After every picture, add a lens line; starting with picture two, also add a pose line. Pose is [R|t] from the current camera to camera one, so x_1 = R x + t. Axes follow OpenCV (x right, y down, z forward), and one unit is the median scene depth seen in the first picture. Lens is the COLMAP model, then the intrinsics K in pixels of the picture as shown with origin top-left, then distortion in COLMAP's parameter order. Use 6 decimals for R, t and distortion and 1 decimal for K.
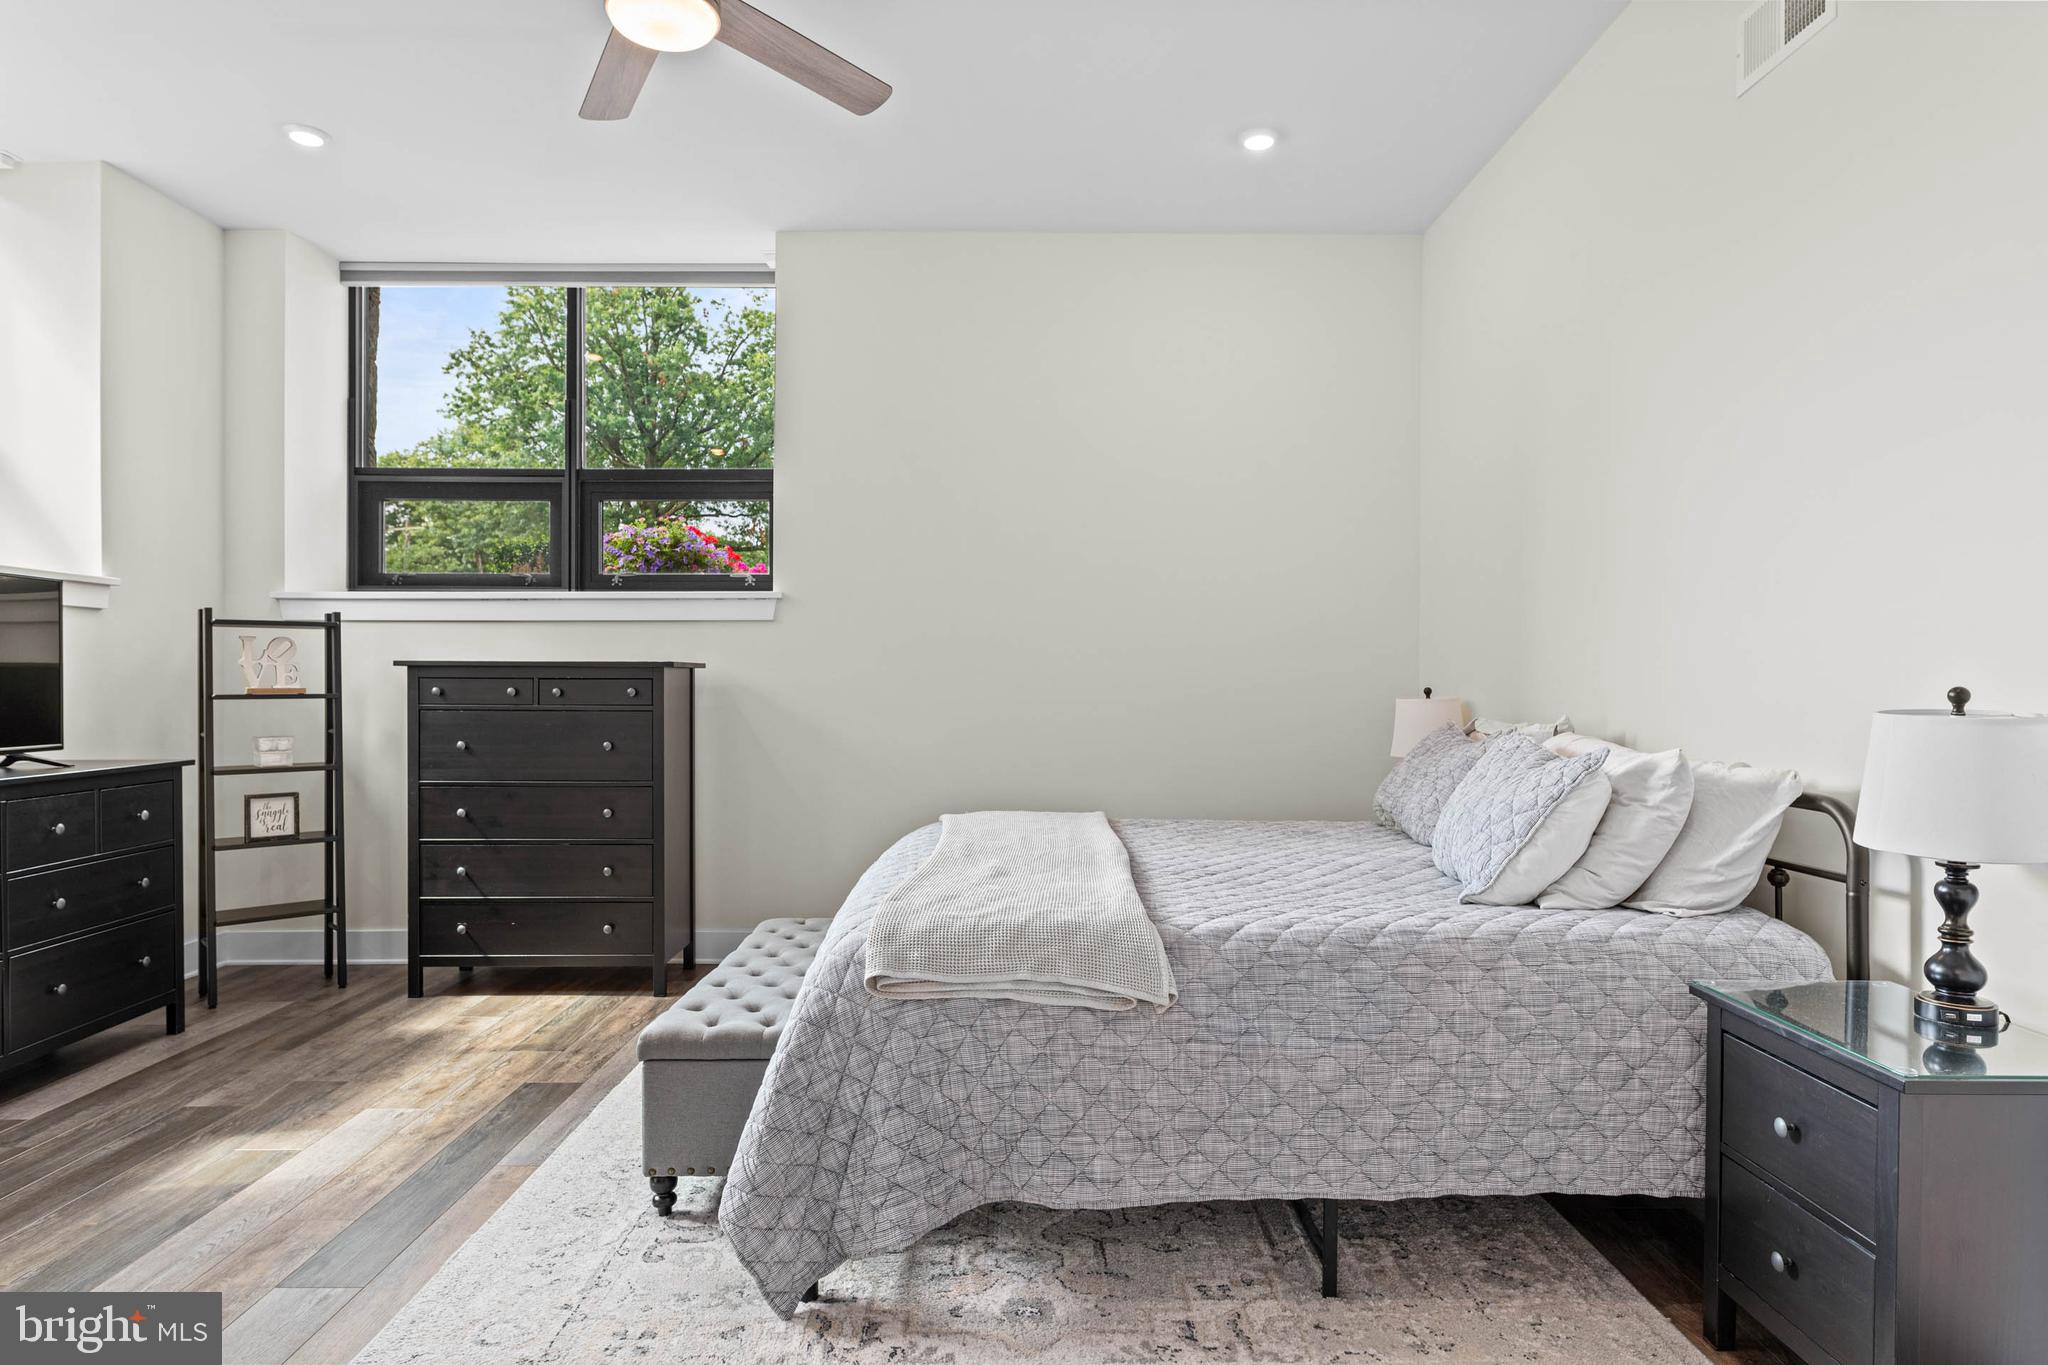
lens RADIAL K [[1162.2, 0, 1024.0], [0, 1162.2, 682.5], [0, 0, 1]] dist [0.003290, 0.000644]
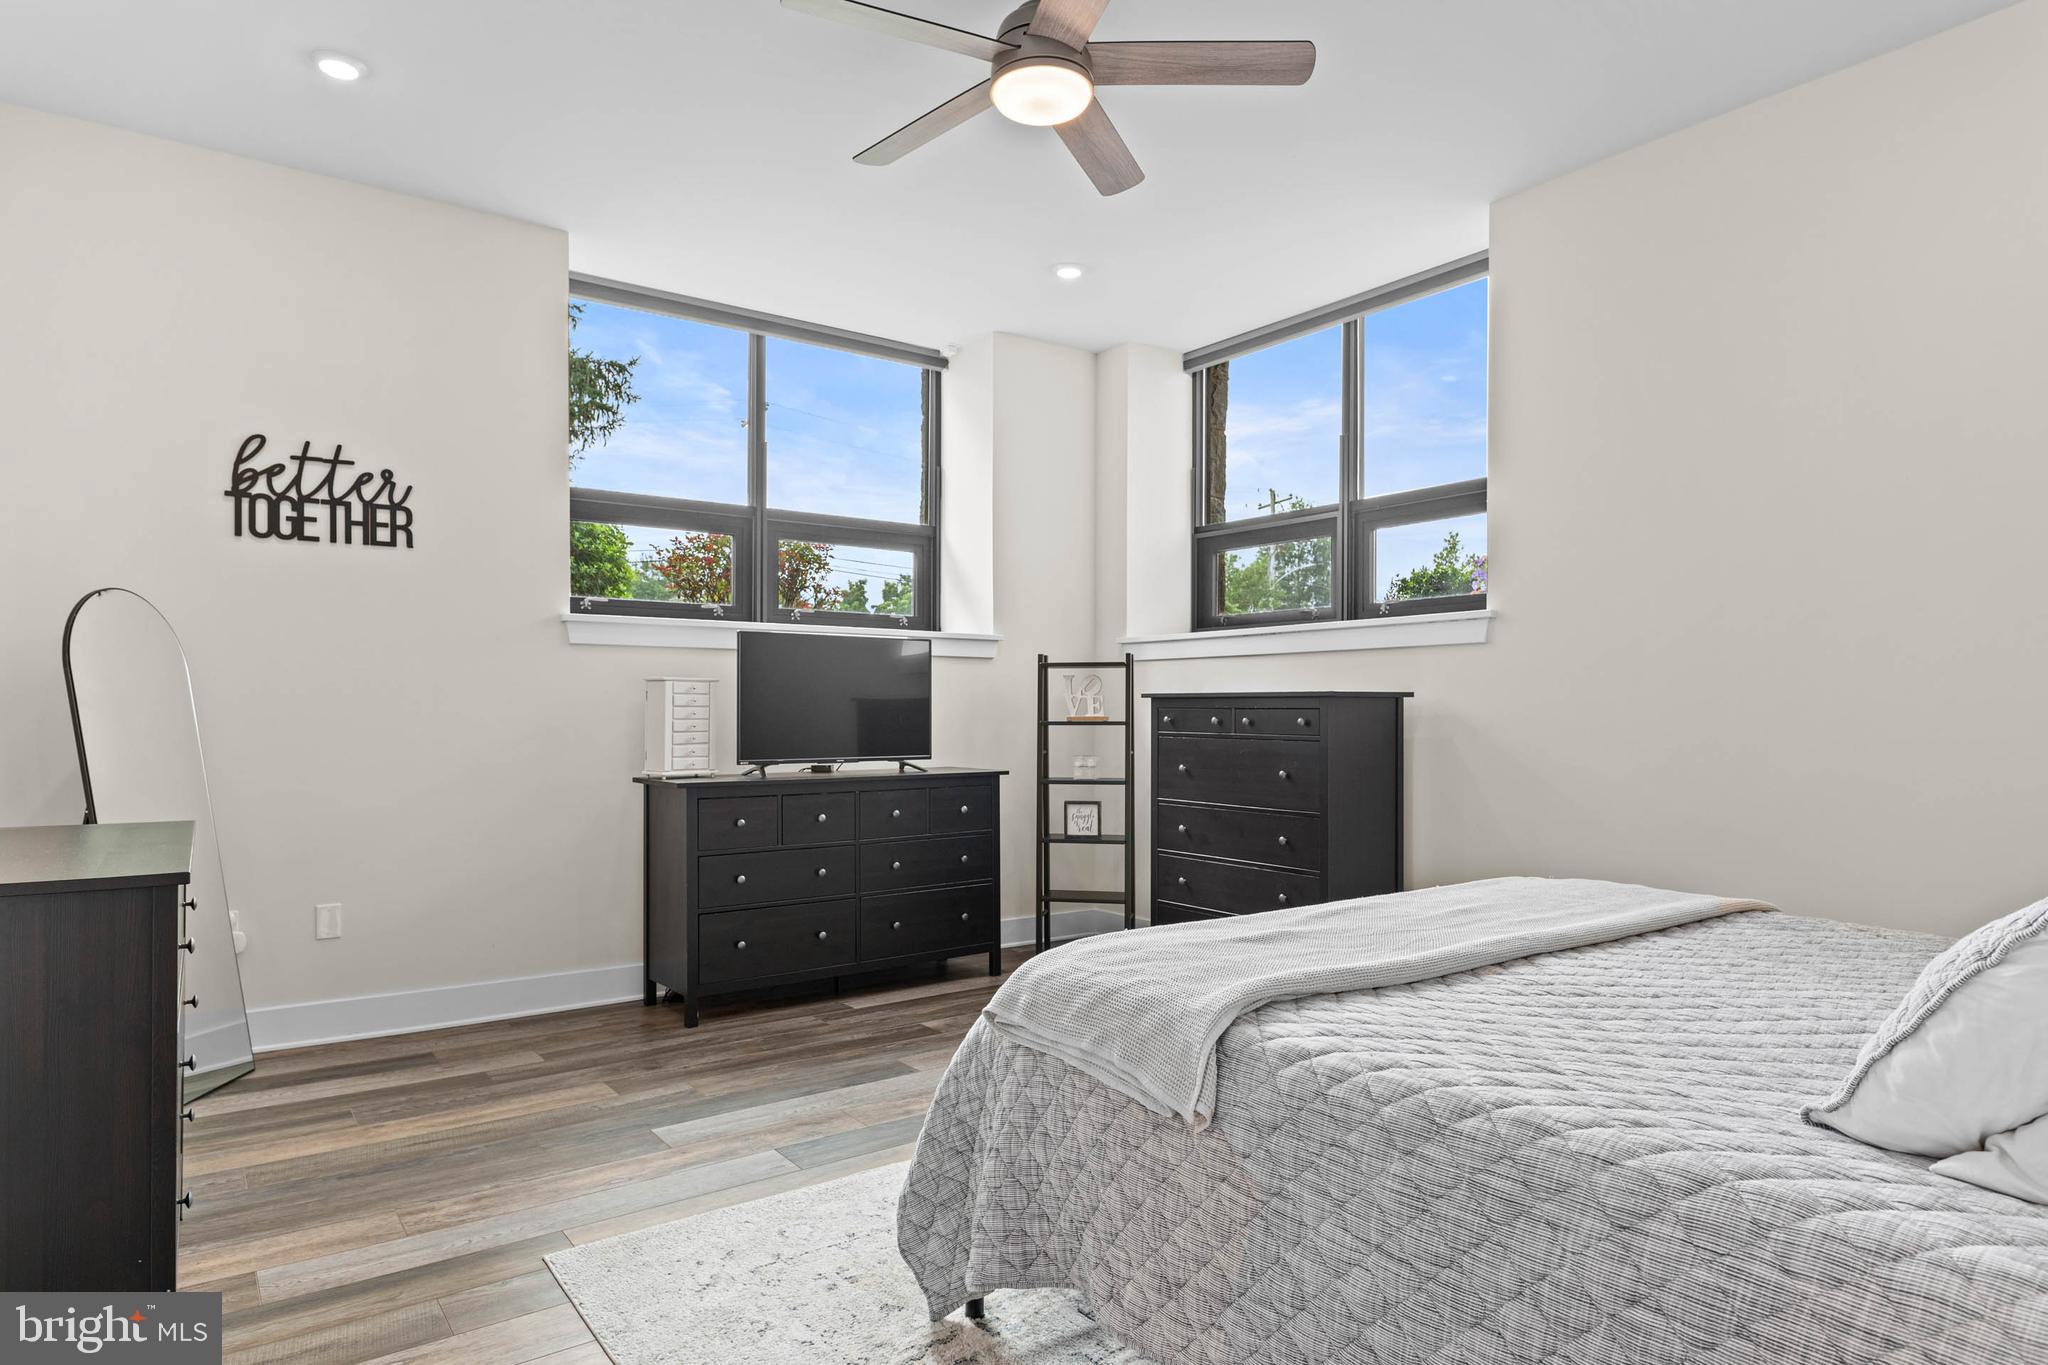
lens RADIAL K [[1191.8, 0, 1058.0], [0, 1191.8, 703.0], [0, 0, 1]] dist [0.001691, 0.000348]
pose [[0.586971, -0.004786, -0.809594, 0.497040], [-0.000636, 0.999979, -0.006372, -0.001790], [0.809608, 0.004255, 0.586956, 0.309063]]
